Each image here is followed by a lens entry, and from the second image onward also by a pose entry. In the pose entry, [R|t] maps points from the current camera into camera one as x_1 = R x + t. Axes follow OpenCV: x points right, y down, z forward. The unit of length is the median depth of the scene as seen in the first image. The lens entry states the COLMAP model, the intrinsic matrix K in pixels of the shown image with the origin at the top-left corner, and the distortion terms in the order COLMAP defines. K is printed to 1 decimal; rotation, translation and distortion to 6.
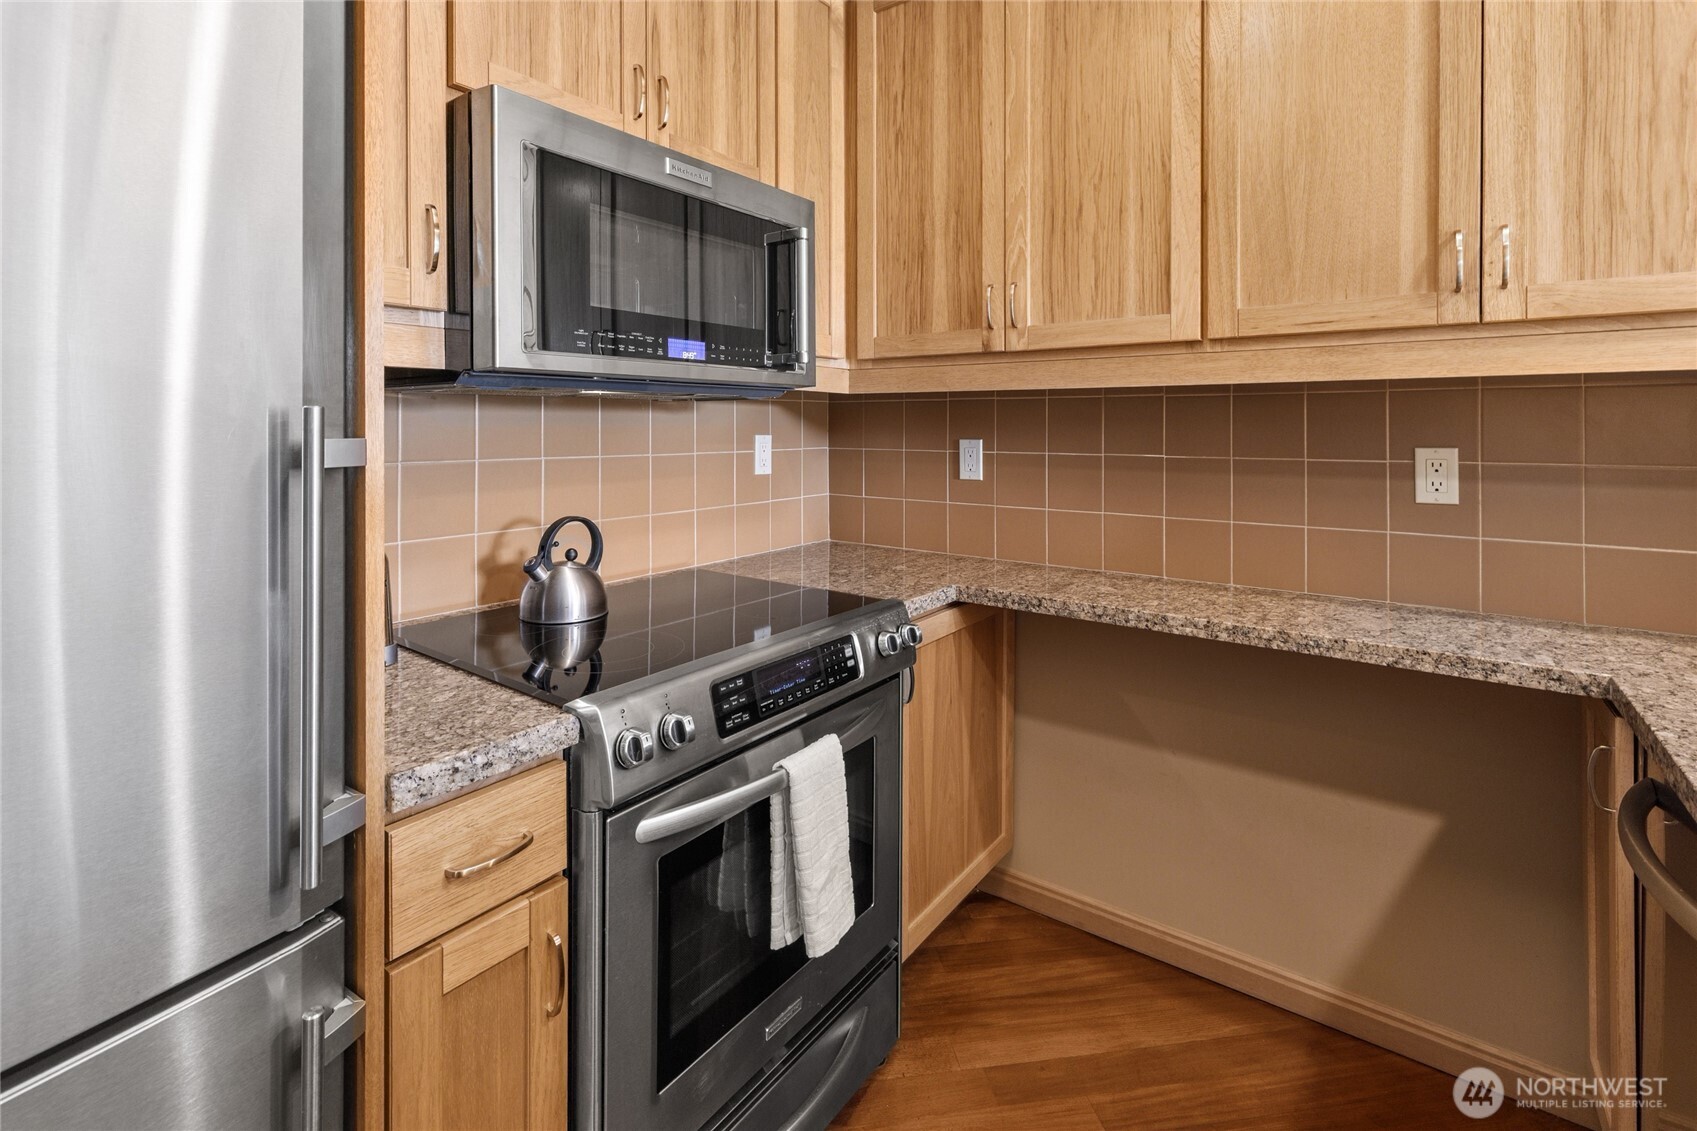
lens RADIAL K [[777.1, 0, 847.1], [0, 777.1, 429.1], [0, 0, 1]] dist [0.001629, 0.000313]
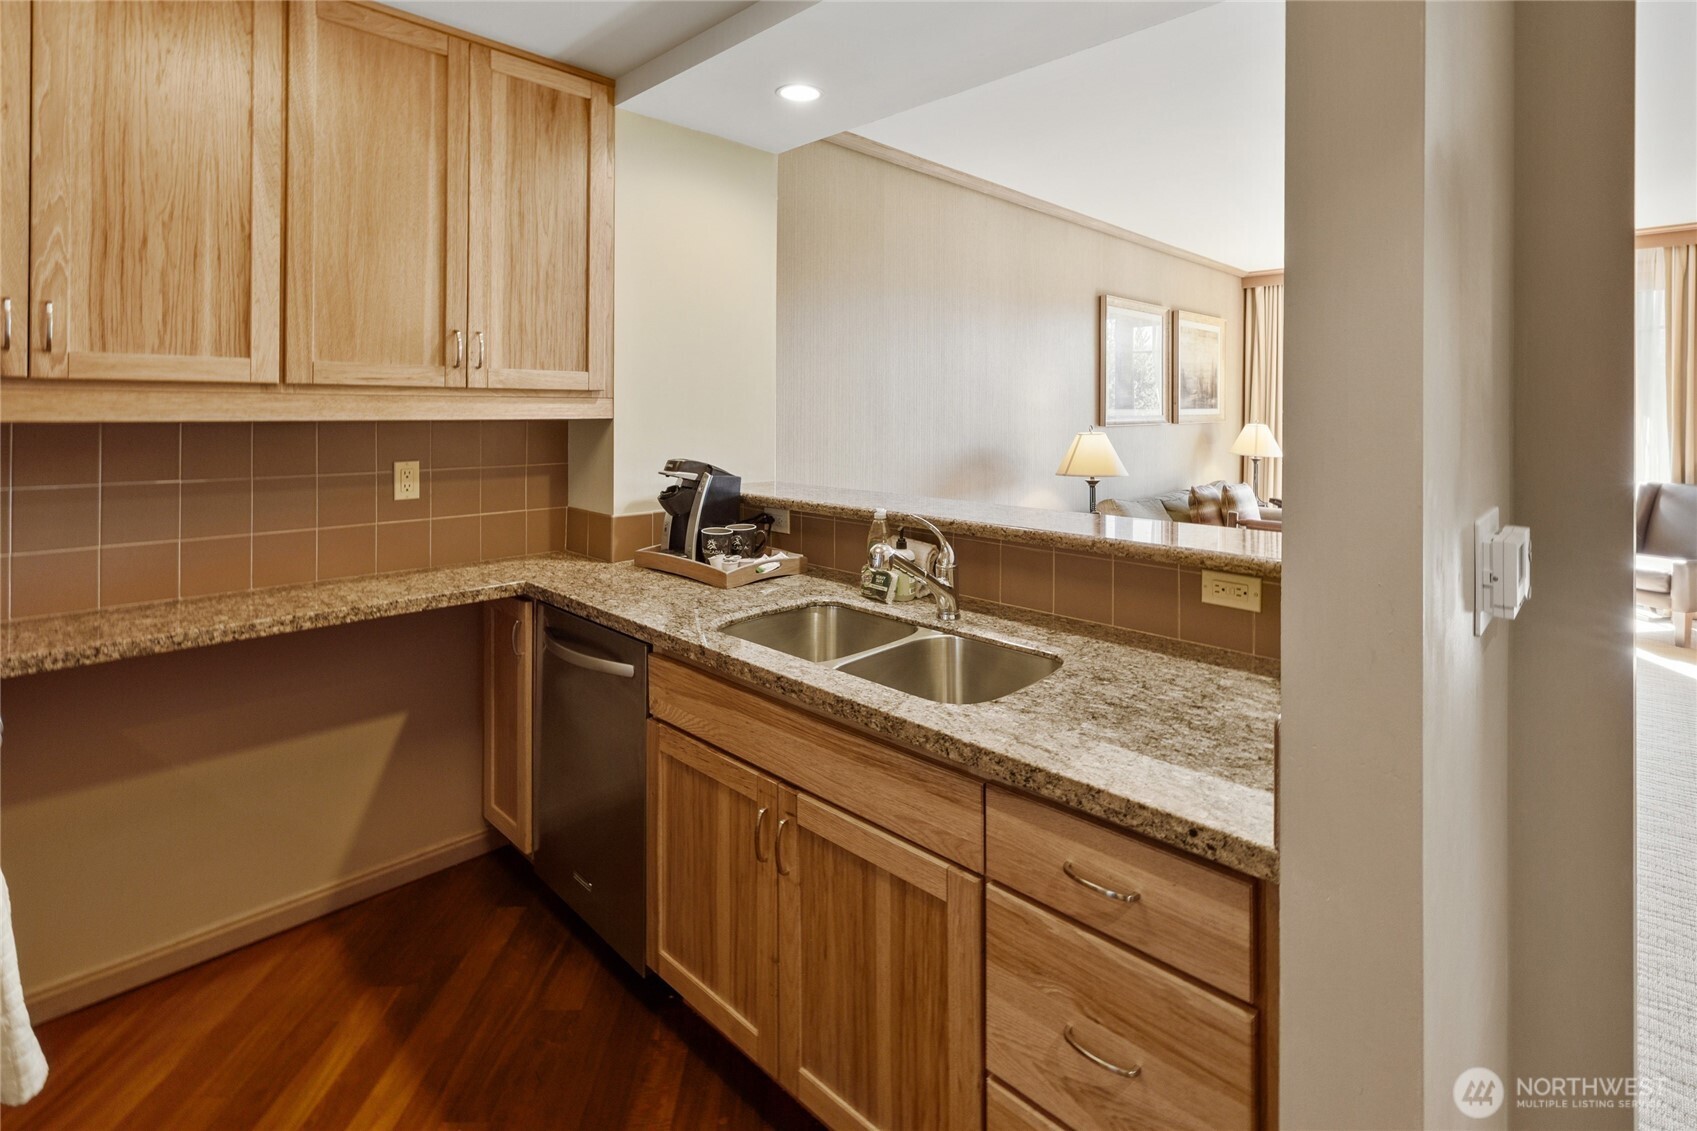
lens RADIAL K [[801.7, 0, 833.0], [0, 801.7, 411.6], [0, 0, 1]] dist [-0.000409, 0.000265]
pose [[0.150635, -0.002107, 0.988587, -0.596963], [-0.003222, 0.999991, 0.002622, -0.073829], [-0.988584, -0.003581, 0.150627, -0.021535]]
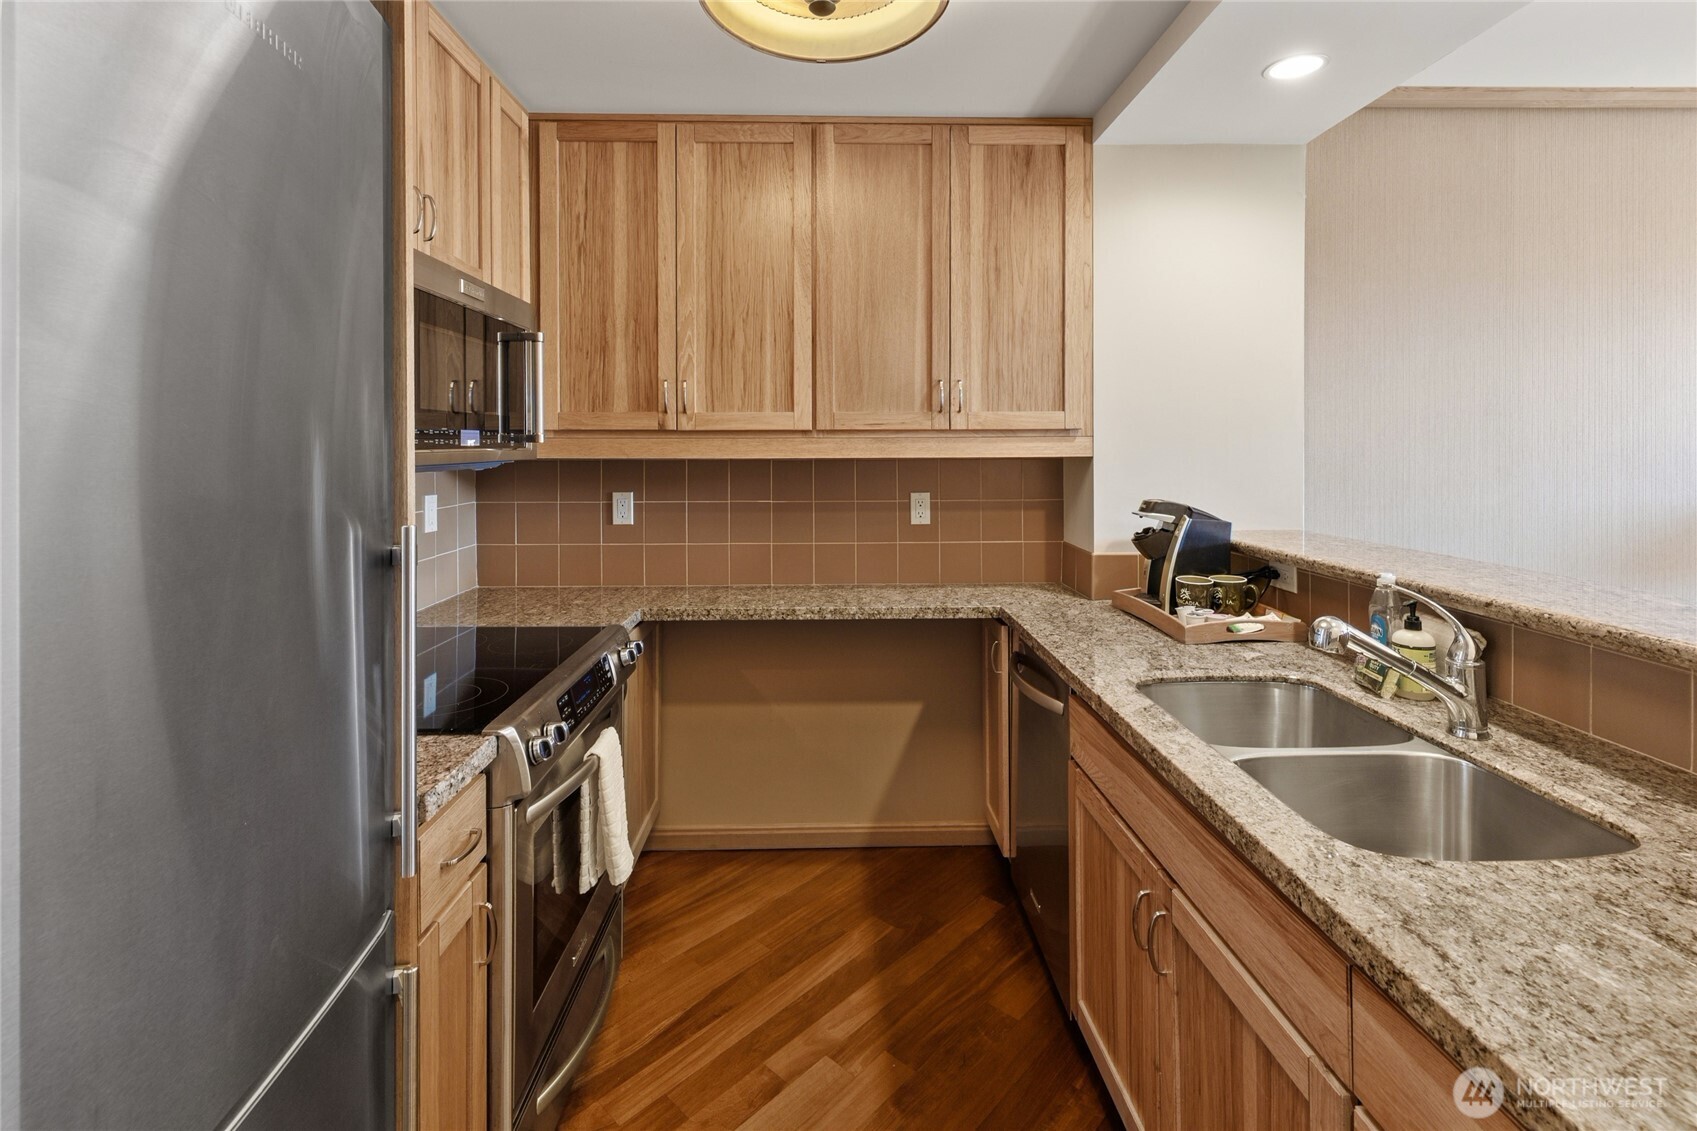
lens RADIAL K [[765.1, 0, 844.9], [0, 765.1, 455.1], [0, 0, 1]] dist [0.001484, 0.000164]
pose [[0.789152, -0.009872, 0.614119, -0.417953], [0.005524, 0.999944, 0.008977, -0.074053], [-0.614173, -0.003692, 0.789163, -0.245128]]
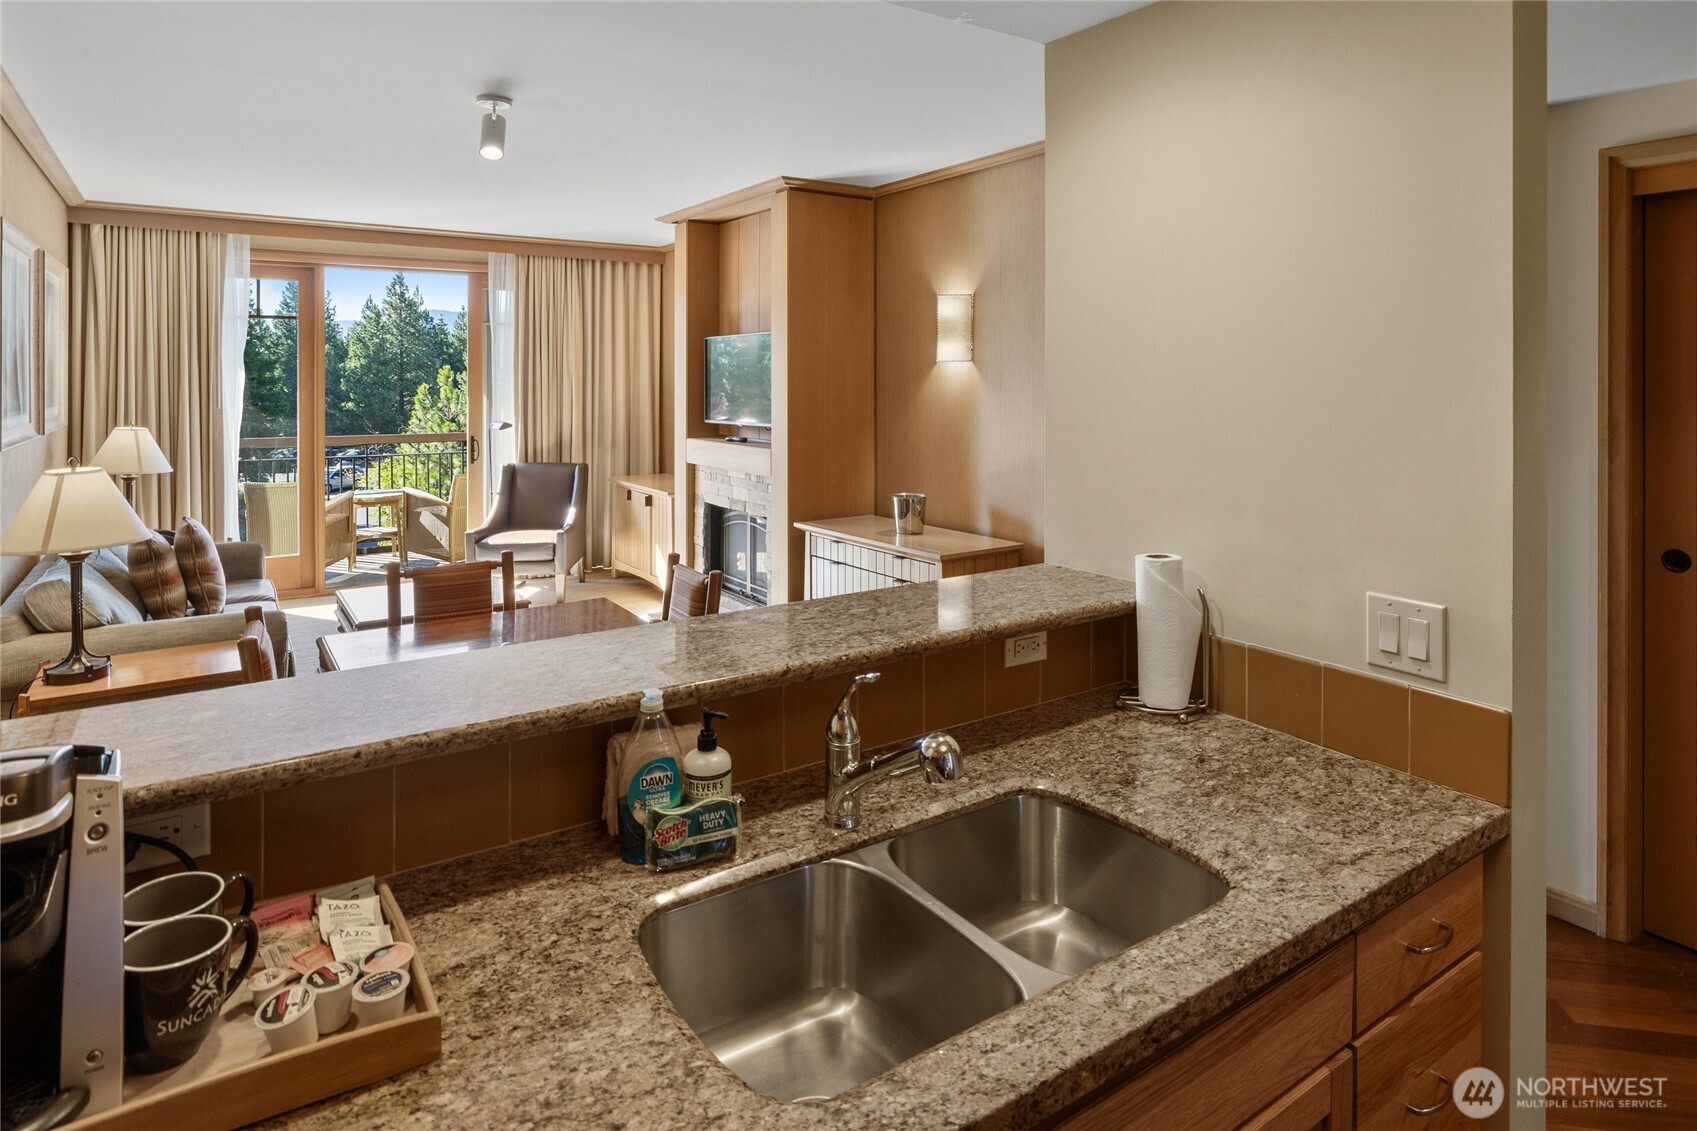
lens RADIAL K [[955.7, 0, 846.4], [0, 955.7, 383.9], [0, 0, 1]] dist [0.001934, 0.000285]
pose [[-0.943345, -0.000423, 0.331815, 0.284510], [0.001318, 0.999987, 0.005021, -0.173085], [-0.331812, 0.005174, -0.943331, 0.801477]]
